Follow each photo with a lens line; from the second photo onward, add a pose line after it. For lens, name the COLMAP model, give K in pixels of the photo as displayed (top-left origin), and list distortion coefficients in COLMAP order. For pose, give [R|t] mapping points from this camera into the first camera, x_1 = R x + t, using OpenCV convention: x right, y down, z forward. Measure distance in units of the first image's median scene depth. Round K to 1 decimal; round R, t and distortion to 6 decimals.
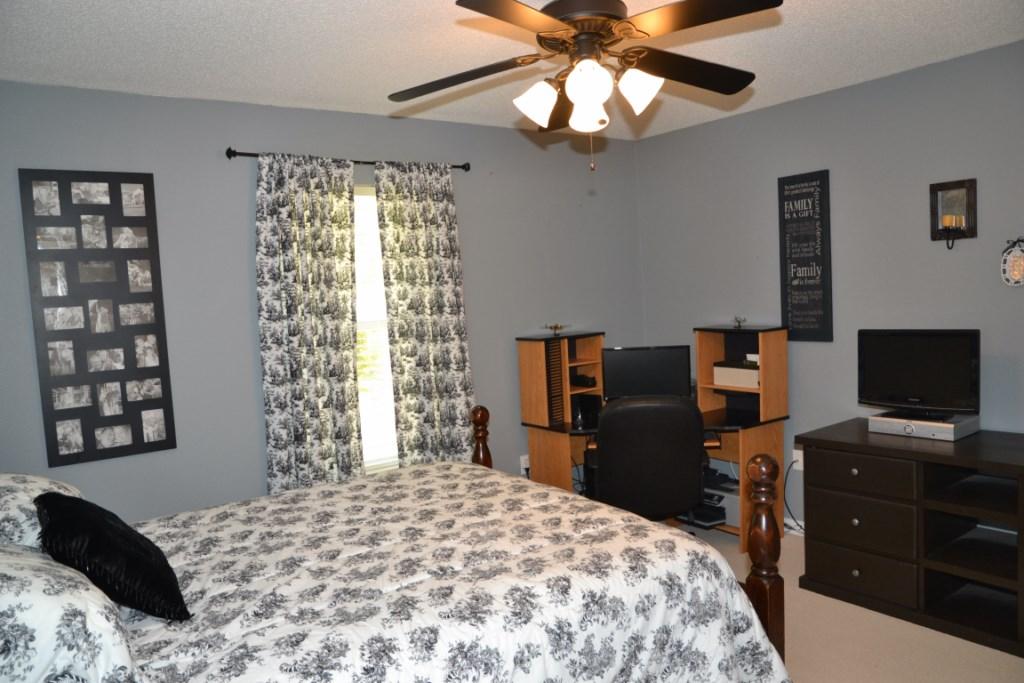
lens RADIAL K [[721.4, 0, 512.0], [0, 721.4, 341.5], [0, 0, 1]] dist [-0.116405, 0.087161]
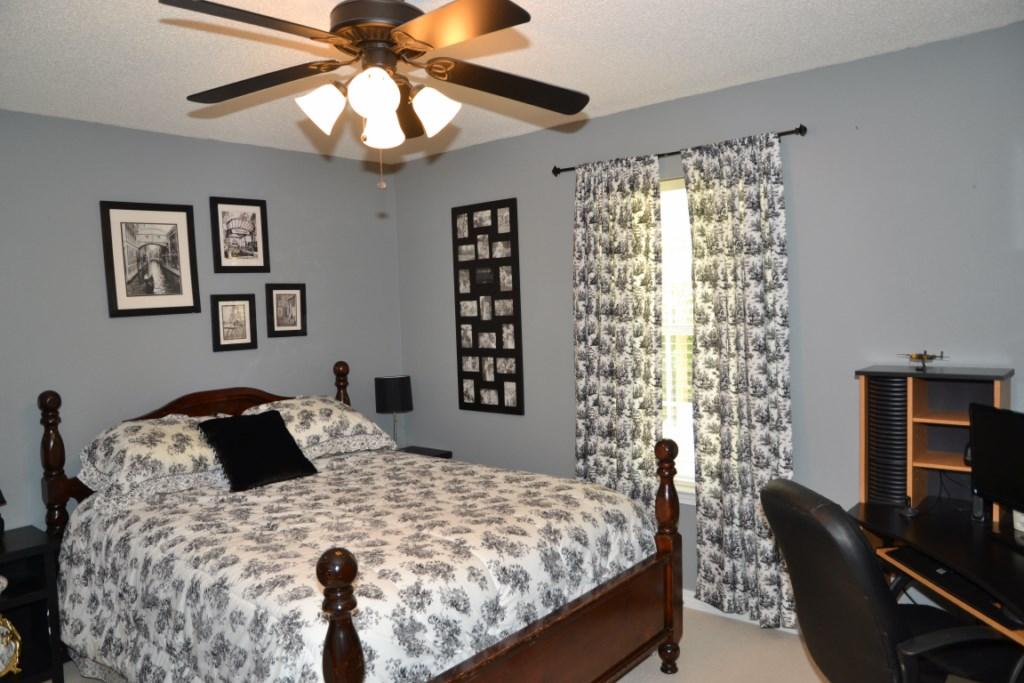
lens RADIAL K [[721.4, 0, 512.0], [0, 721.4, 341.5], [0, 0, 1]] dist [-0.116405, 0.087161]
pose [[0.241613, 0.098520, -0.965359, 0.775959], [-0.046745, 0.994859, 0.089831, -0.098166], [0.969246, 0.023421, 0.244976, 0.689203]]
